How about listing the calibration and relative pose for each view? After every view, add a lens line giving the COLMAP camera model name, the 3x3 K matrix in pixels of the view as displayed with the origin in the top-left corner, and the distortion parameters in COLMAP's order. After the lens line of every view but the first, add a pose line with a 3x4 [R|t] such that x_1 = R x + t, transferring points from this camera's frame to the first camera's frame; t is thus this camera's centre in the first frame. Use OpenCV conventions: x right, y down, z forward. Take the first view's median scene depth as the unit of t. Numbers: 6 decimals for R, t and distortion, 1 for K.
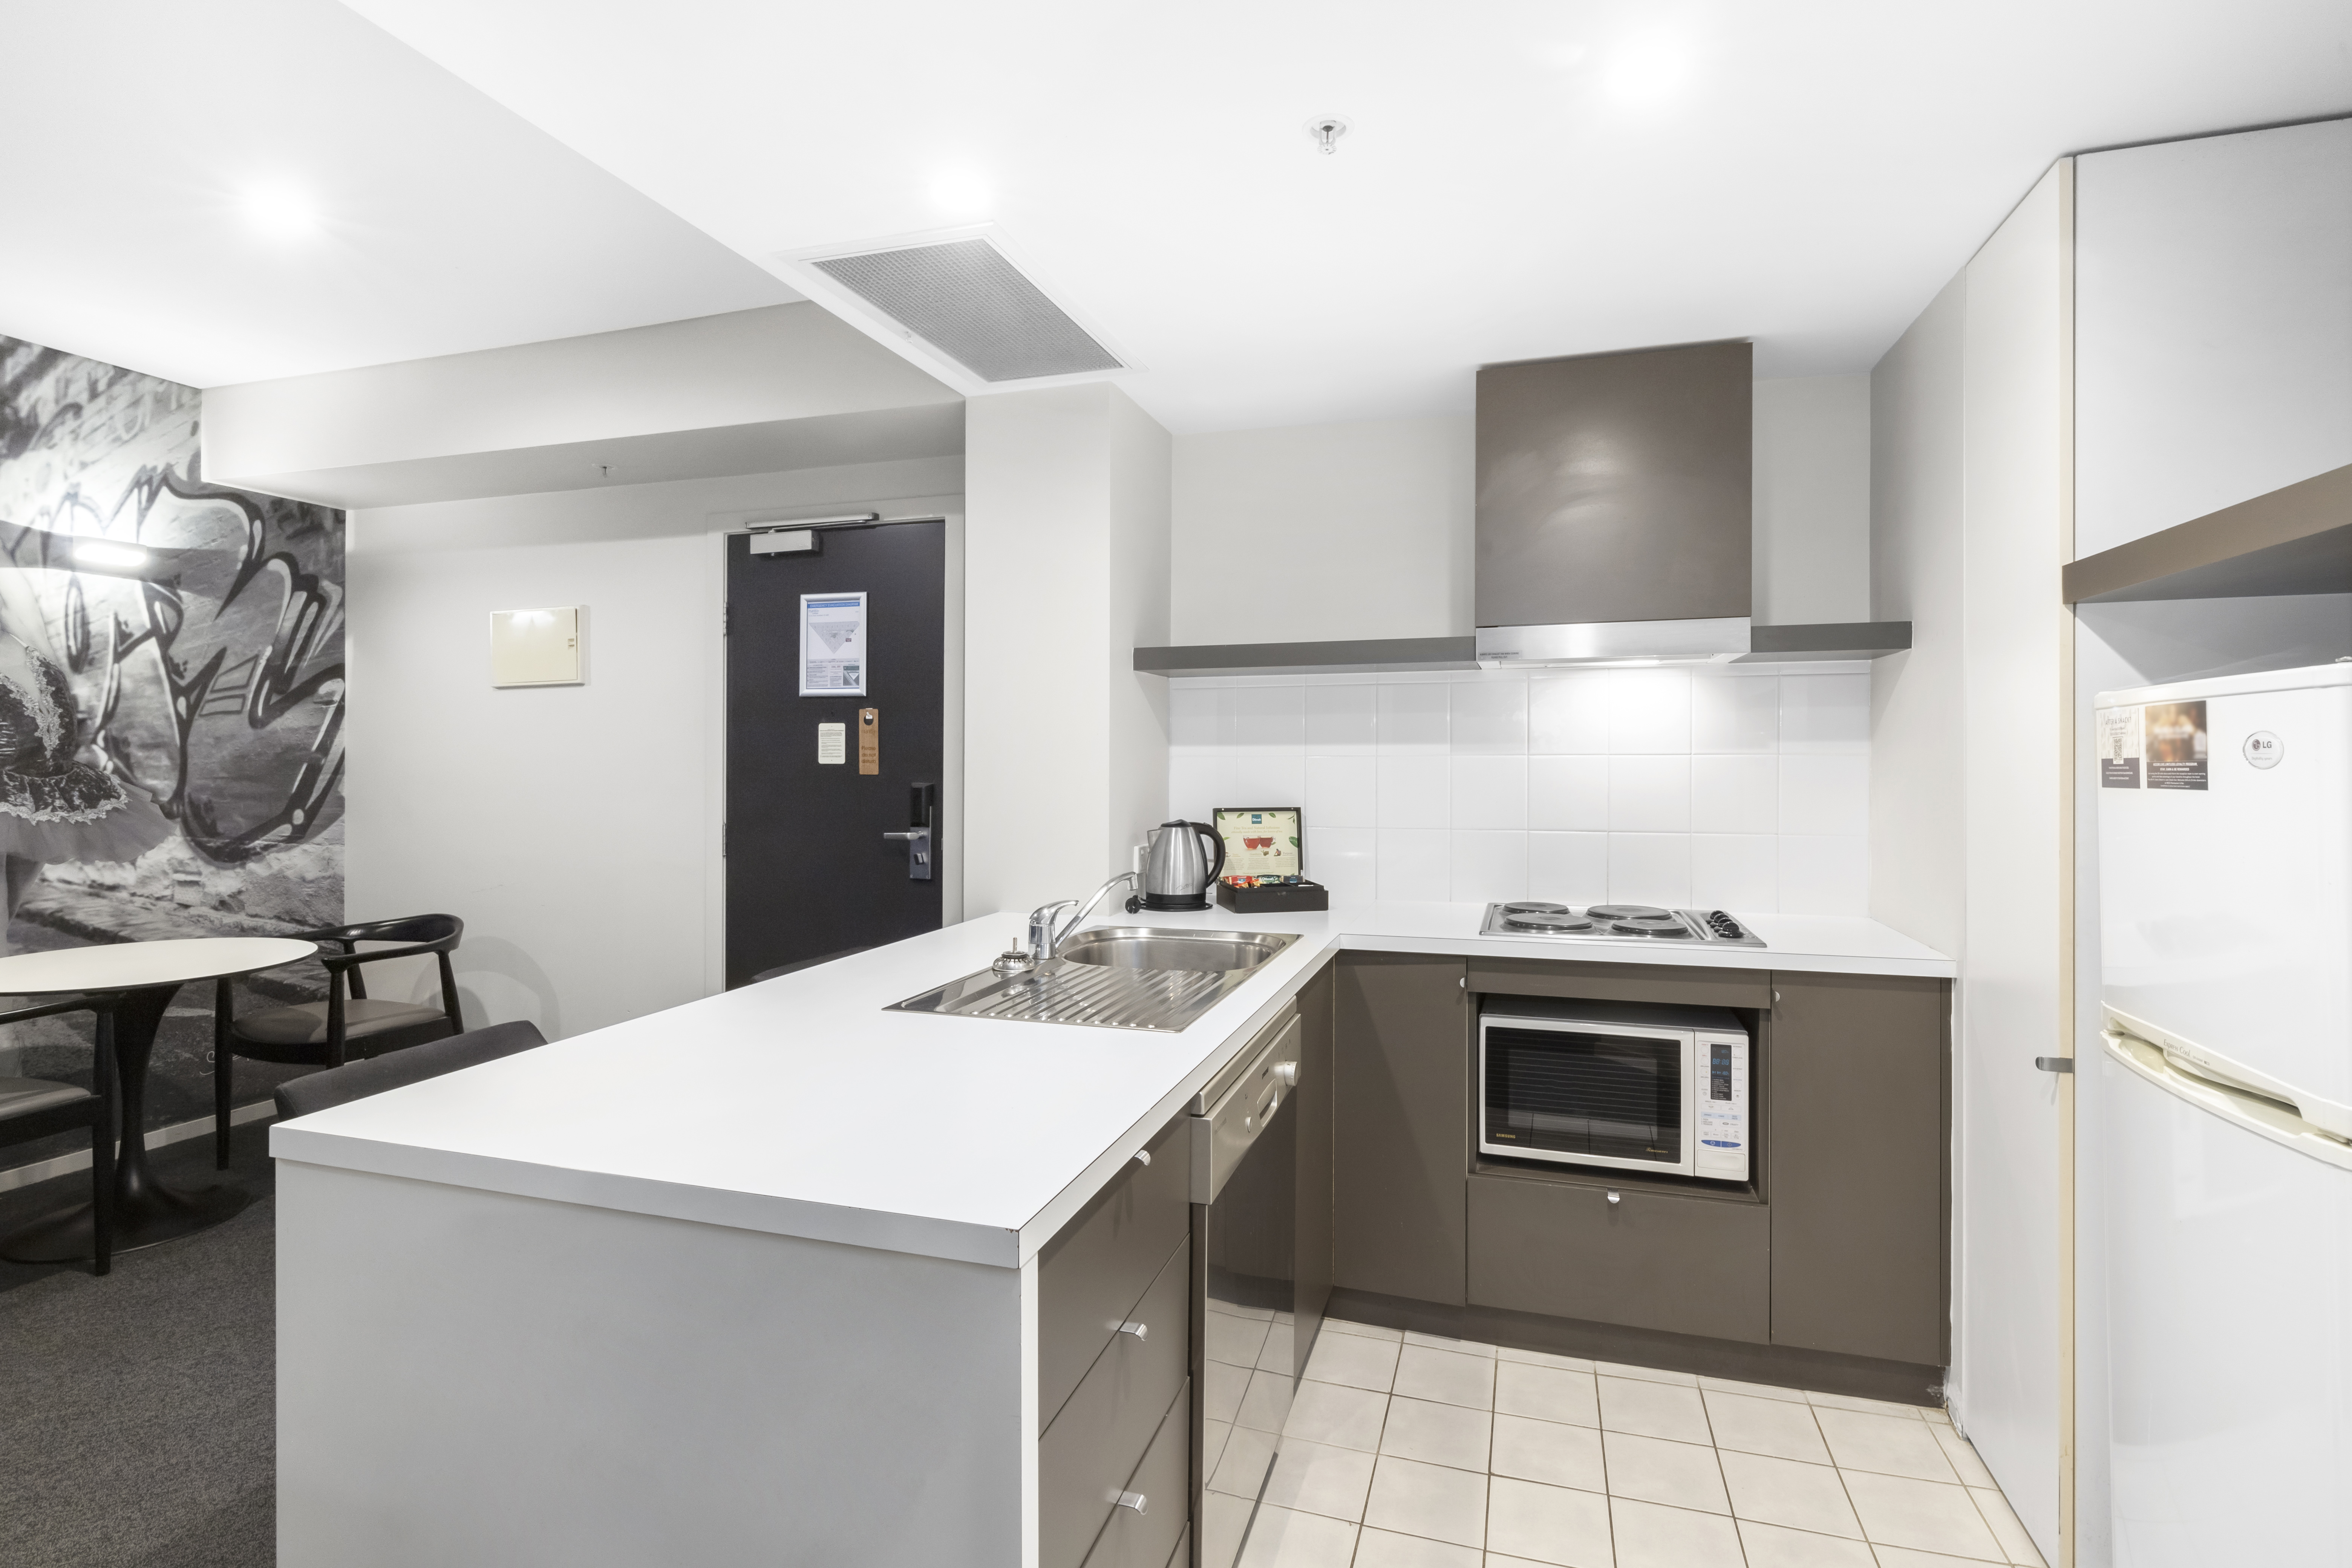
lens RADIAL K [[1096.7, 0, 1192.9], [0, 1096.7, 769.6], [0, 0, 1]] dist [-0.004019, 0.003360]
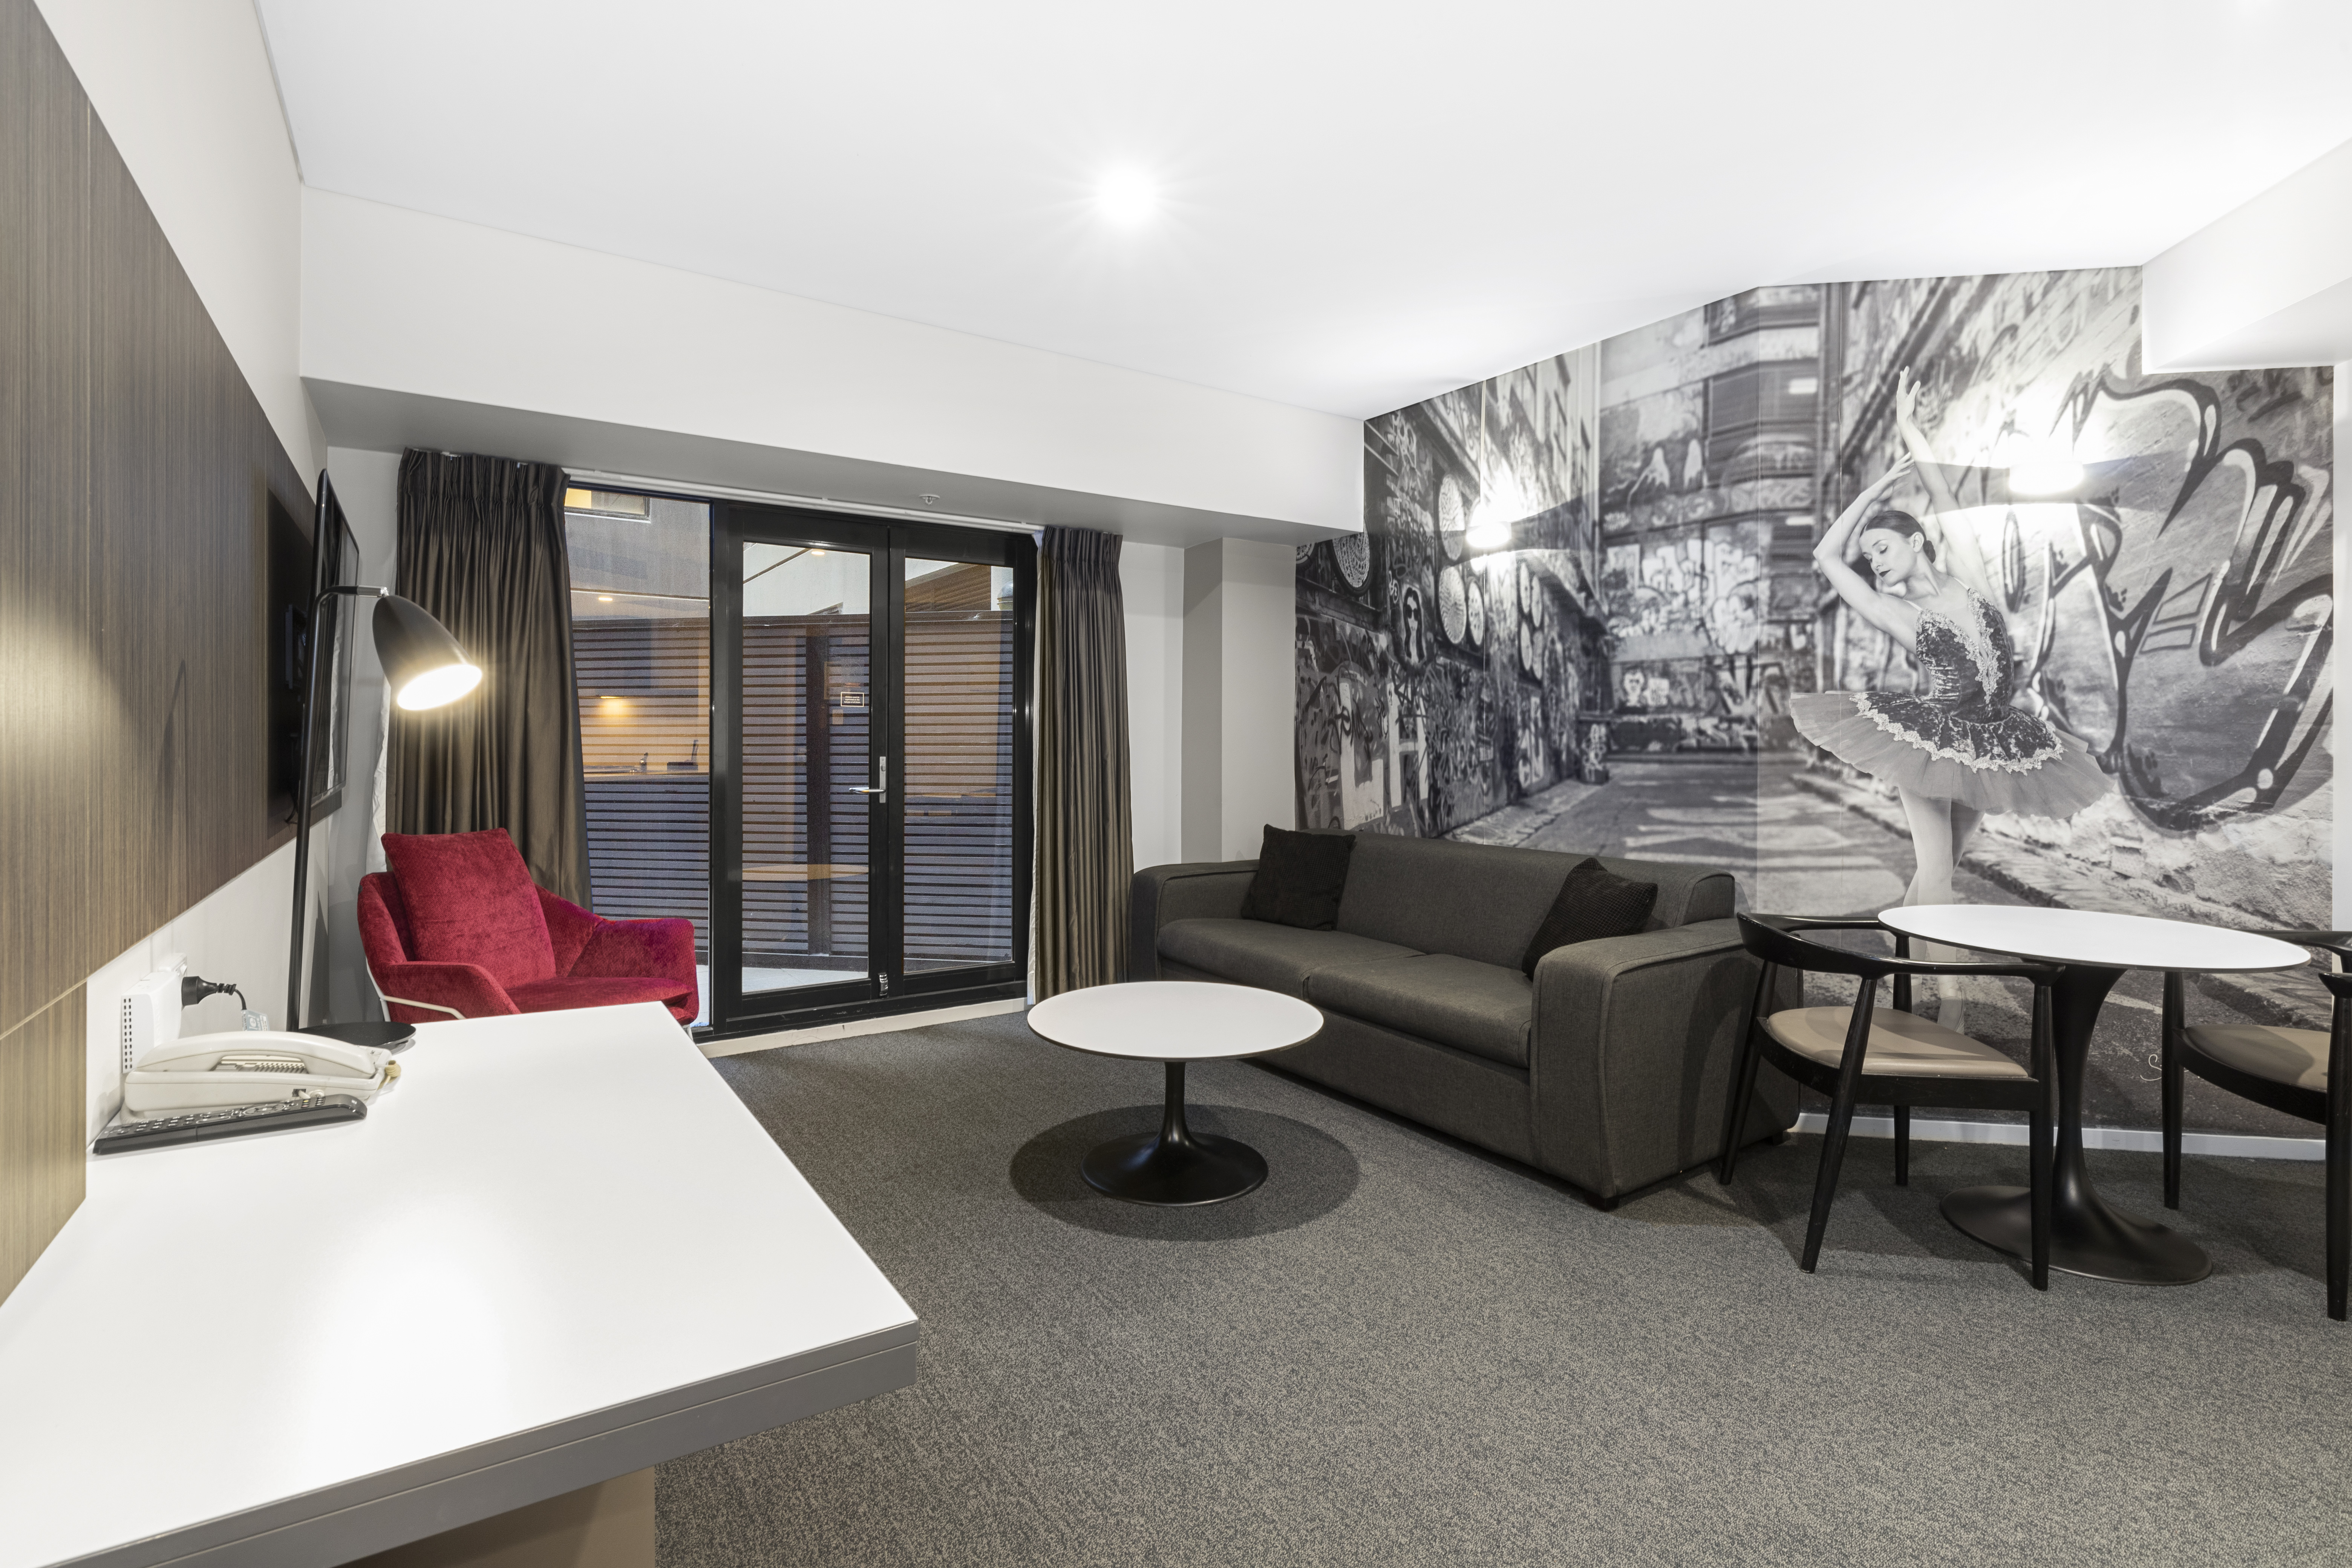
lens RADIAL K [[1096.7, 0, 1187.7], [0, 1096.7, 766.3], [0, 0, 1]] dist [-0.004019, 0.003360]
pose [[0.127147, -0.008632, -0.991846, -0.165929], [-0.005457, 0.999941, -0.009402, 0.051441], [0.991869, 0.006608, 0.127092, 0.167241]]
